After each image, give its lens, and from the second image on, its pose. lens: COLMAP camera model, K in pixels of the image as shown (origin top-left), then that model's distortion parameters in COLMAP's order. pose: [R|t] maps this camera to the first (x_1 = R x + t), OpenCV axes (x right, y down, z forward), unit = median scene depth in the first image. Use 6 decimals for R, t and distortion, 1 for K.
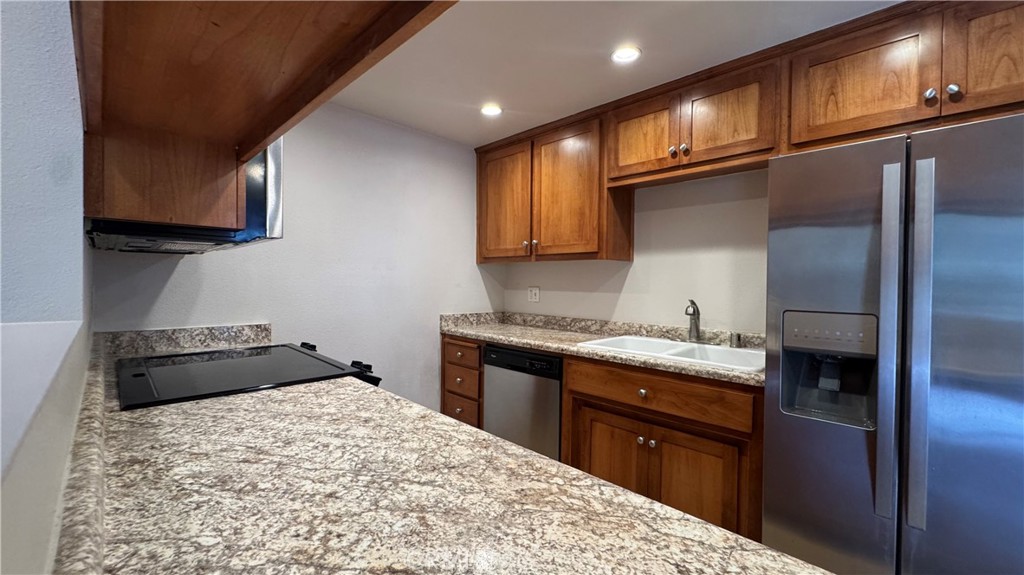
lens RADIAL K [[410.5, 0, 505.7], [0, 410.5, 286.1], [0, 0, 1]] dist [-0.001212, -0.000240]
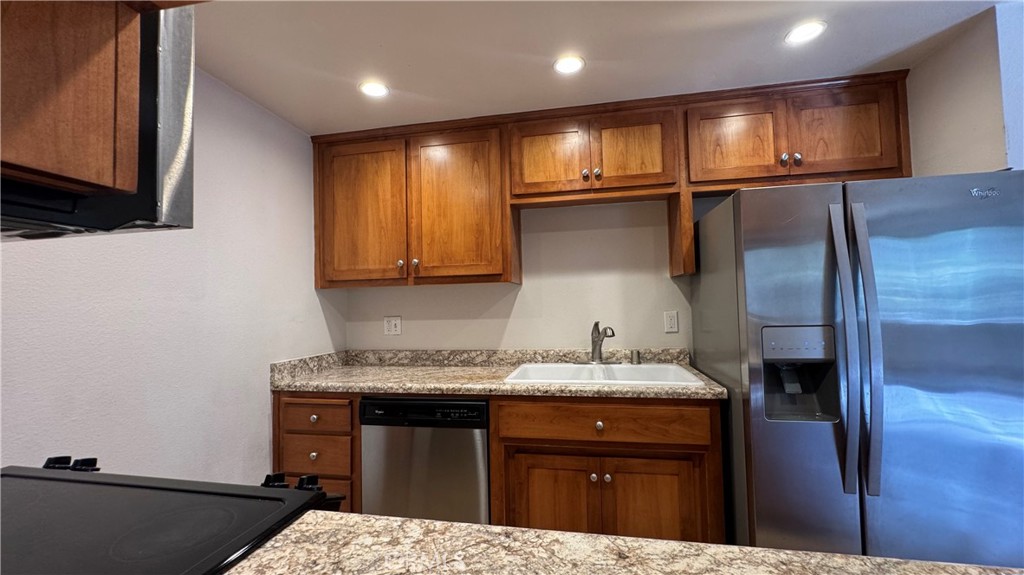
lens RADIAL K [[410.5, 0, 504.1], [0, 410.5, 287.5], [0, 0, 1]] dist [-0.001212, -0.000240]
pose [[0.823217, -0.008140, 0.567668, -0.329668], [0.040965, 0.998143, -0.045093, -0.015631], [-0.566247, 0.060376, 0.822022, 0.305629]]
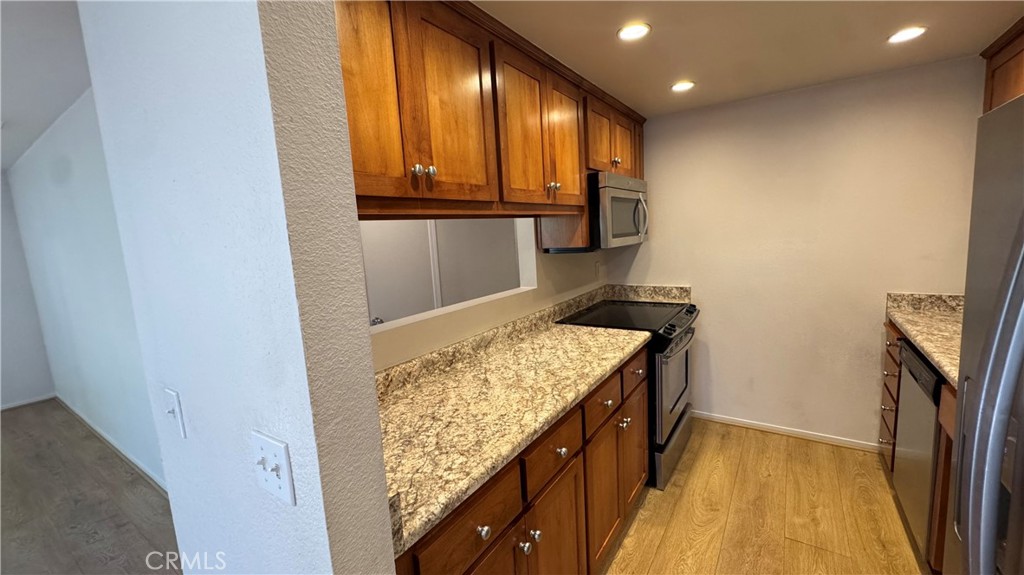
lens RADIAL K [[410.5, 0, 512.0], [0, 410.5, 287.3], [0, 0, 1]] dist [-0.001212, -0.000240]
pose [[0.193272, 0.107902, -0.975194, 0.727716], [0.049979, 0.991561, 0.119618, -0.114131], [0.979871, -0.071858, 0.186249, 0.148357]]
